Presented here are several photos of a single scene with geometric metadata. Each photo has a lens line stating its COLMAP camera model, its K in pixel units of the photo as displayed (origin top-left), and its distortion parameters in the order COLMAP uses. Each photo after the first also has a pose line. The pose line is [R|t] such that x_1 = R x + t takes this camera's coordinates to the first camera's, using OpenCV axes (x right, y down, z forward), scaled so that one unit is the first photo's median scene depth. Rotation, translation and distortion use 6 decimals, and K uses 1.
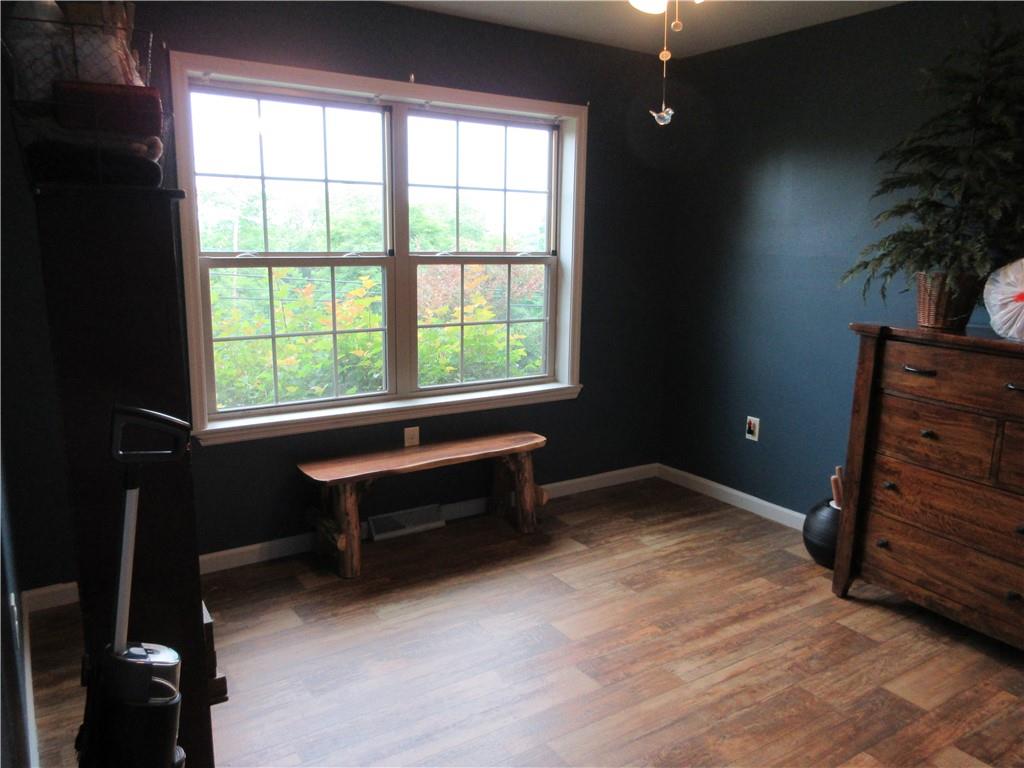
lens RADIAL K [[757.8, 0, 511.2], [0, 757.8, 383.7], [0, 0, 1]] dist [-0.014534, -0.000472]
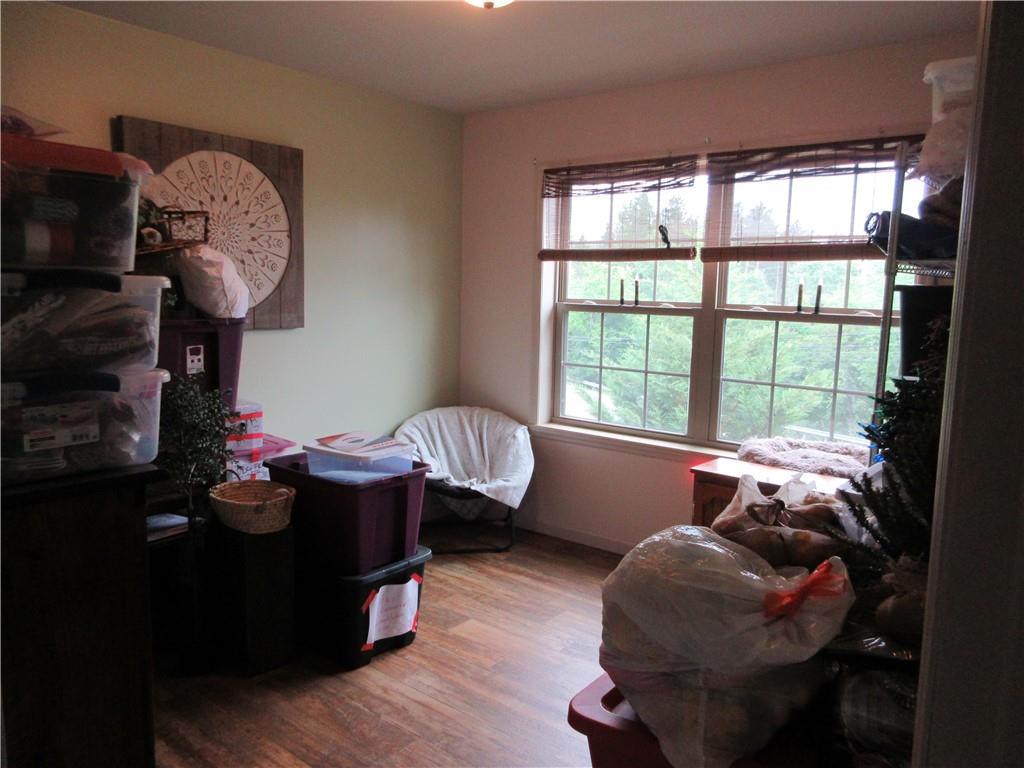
lens RADIAL K [[757.8, 0, 511.0], [0, 757.8, 384.0], [0, 0, 1]] dist [-0.014534, -0.000472]
pose [[0.311242, 0.120600, -0.942647, 0.945358], [-0.197679, 0.978434, 0.059908, -0.094756], [0.929543, 0.167696, 0.328370, 0.530259]]
